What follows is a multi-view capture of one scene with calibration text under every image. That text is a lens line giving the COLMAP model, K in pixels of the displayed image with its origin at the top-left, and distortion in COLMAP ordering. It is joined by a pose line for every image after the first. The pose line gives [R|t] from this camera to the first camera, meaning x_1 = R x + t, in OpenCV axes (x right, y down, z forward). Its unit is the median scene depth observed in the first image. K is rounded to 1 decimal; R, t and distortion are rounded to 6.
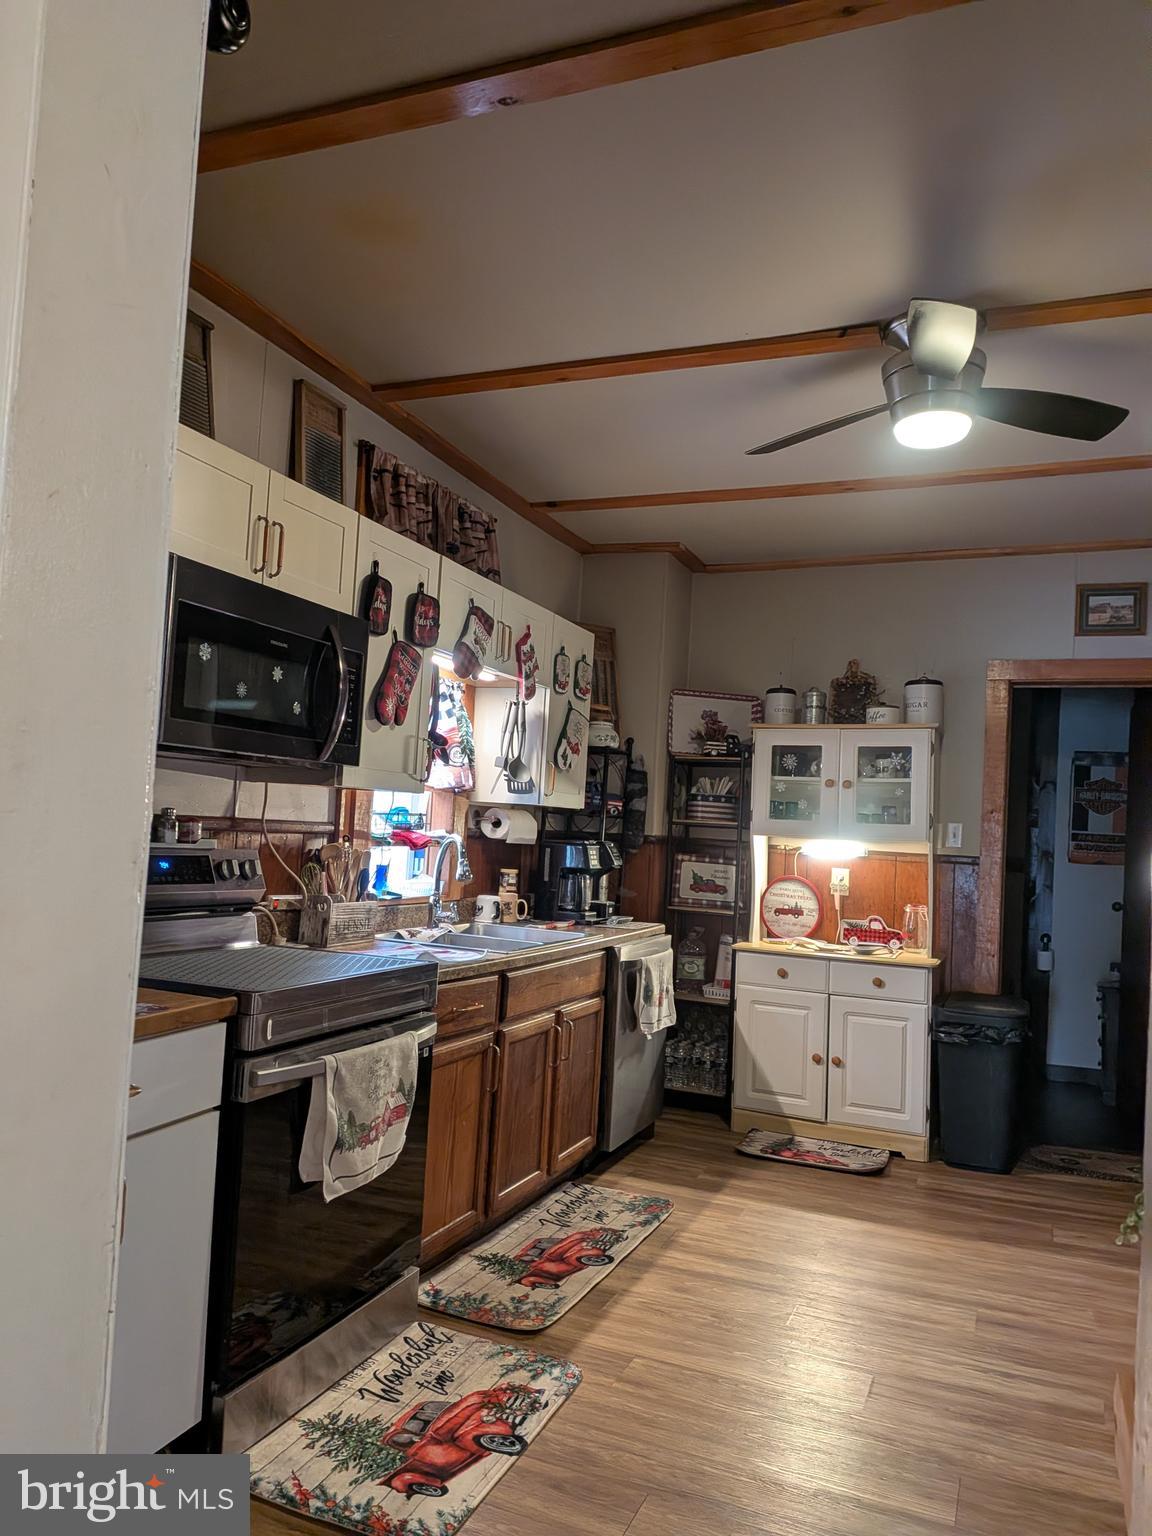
lens RADIAL K [[1117.0, 0, 562.7], [0, 1117.0, 759.6], [0, 0, 1]] dist [0.031652, -0.064586]
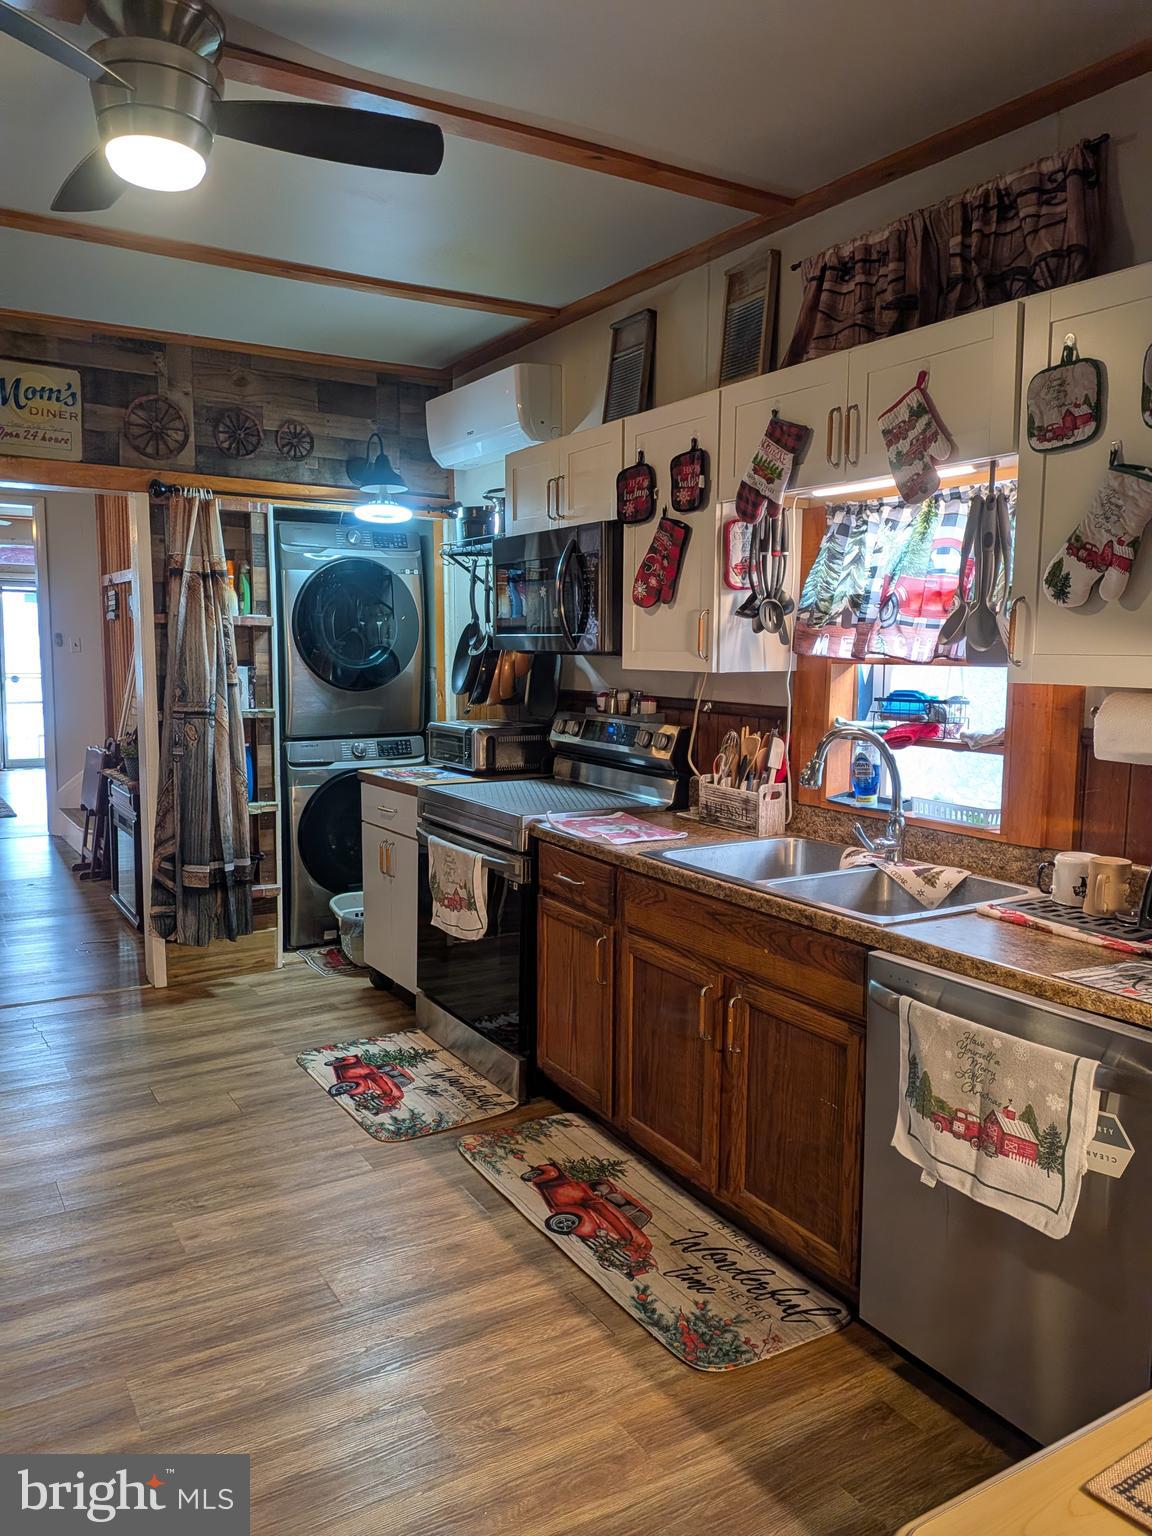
lens RADIAL K [[1117.0, 0, 564.2], [0, 1117.0, 779.2], [0, 0, 1]] dist [0.031652, -0.064586]
pose [[-0.585983, 0.039522, -0.809359, 0.735811], [0.001441, 0.998859, 0.047733, 0.078012], [0.810322, 0.026804, -0.585372, 1.567482]]
